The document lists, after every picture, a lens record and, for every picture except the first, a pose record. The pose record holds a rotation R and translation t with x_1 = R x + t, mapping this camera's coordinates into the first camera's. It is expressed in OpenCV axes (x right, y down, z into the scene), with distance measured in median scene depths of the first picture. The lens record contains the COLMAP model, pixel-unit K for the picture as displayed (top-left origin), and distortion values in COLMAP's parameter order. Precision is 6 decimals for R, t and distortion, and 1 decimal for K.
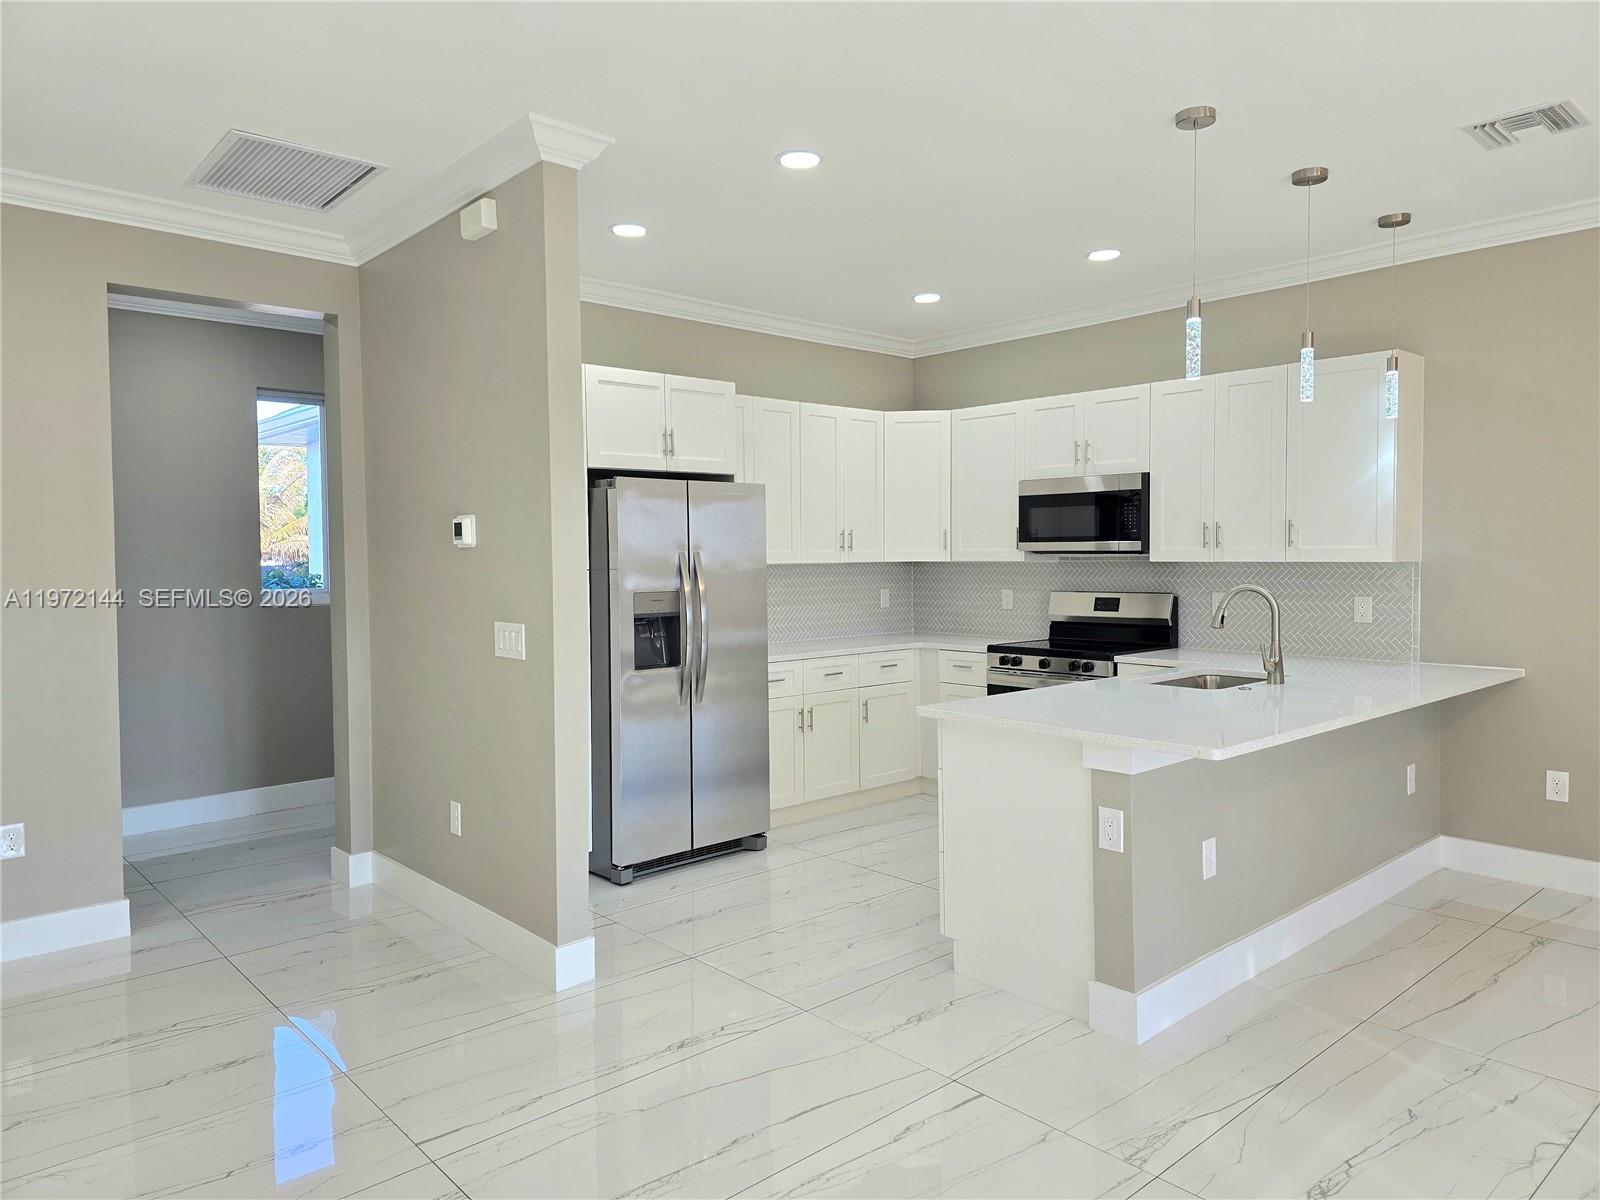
lens RADIAL K [[1064.0, 0, 800.0], [0, 1064.0, 600.0], [0, 0, 1]] dist [0.006453, 0.000534]
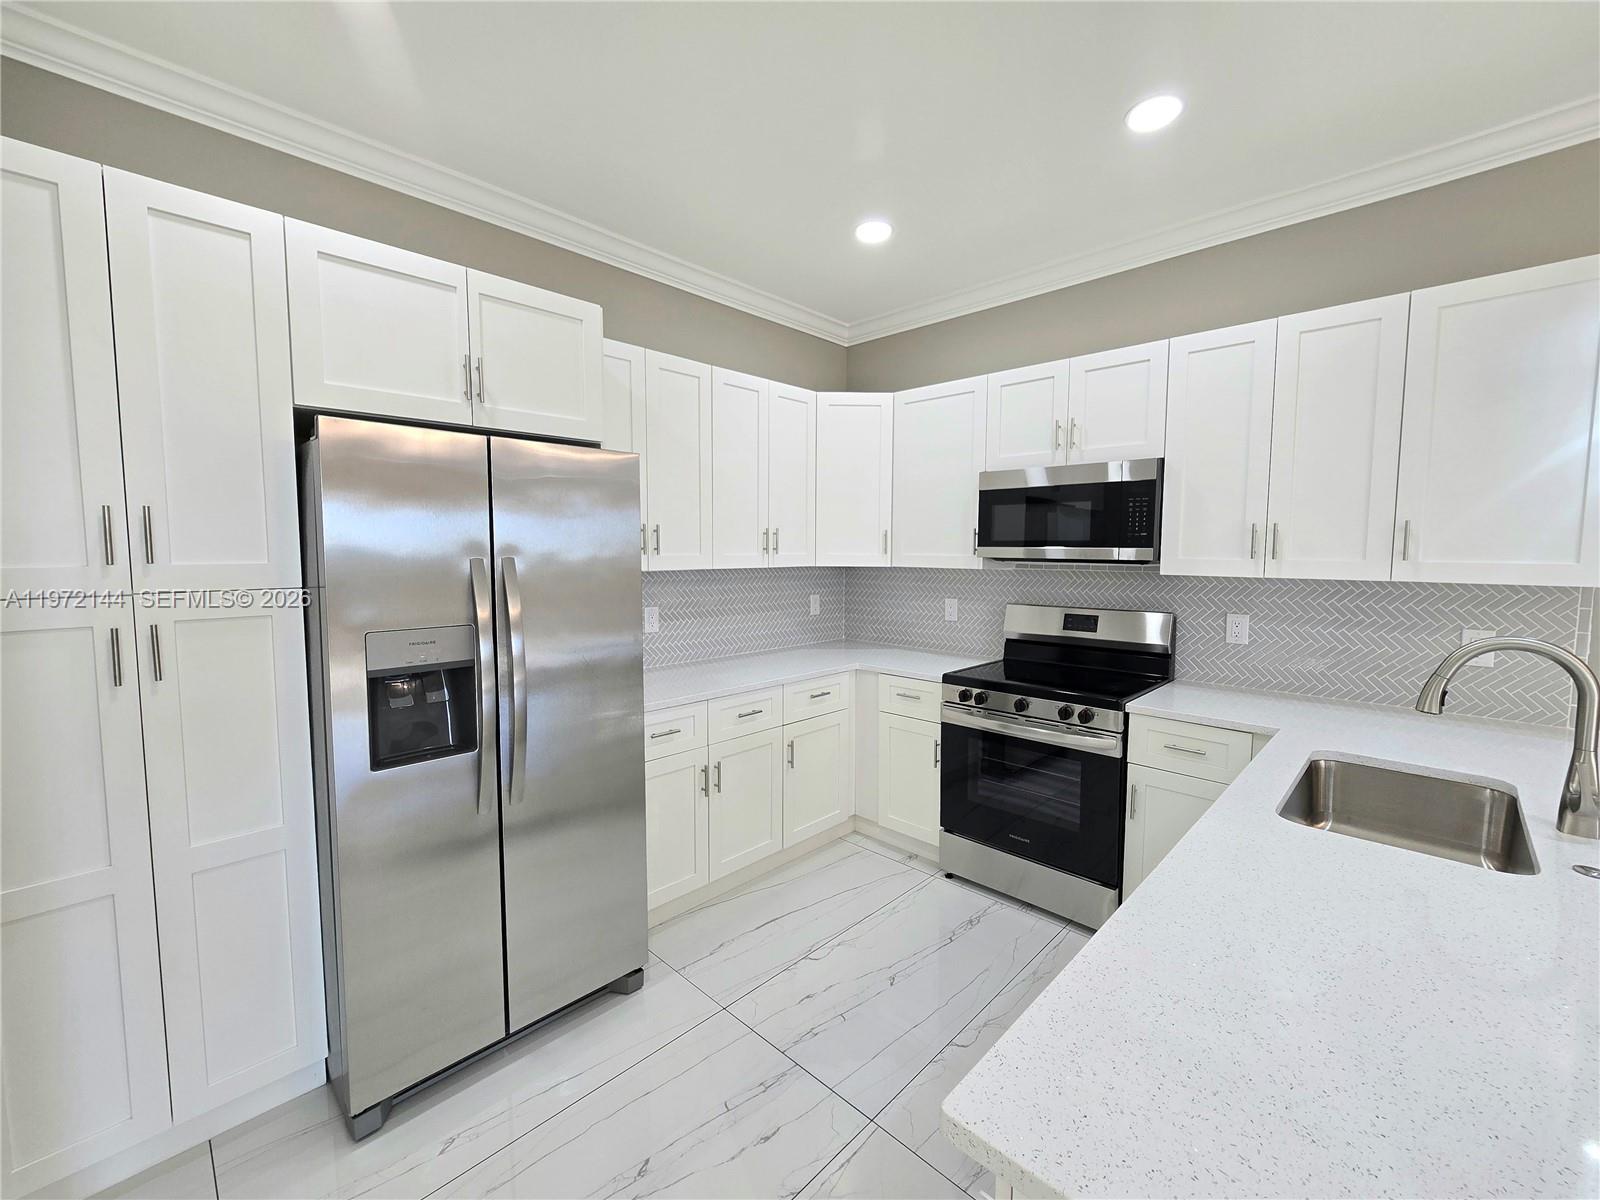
lens RADIAL K [[656.3, 0, 804.5], [0, 656.3, 594.9], [0, 0, 1]] dist [-0.003146, -0.000377]
pose [[0.997474, 0.008396, 0.070532, 0.036978], [-0.010217, 0.999623, 0.025495, -0.029733], [-0.070291, -0.026151, 0.997184, 0.524864]]
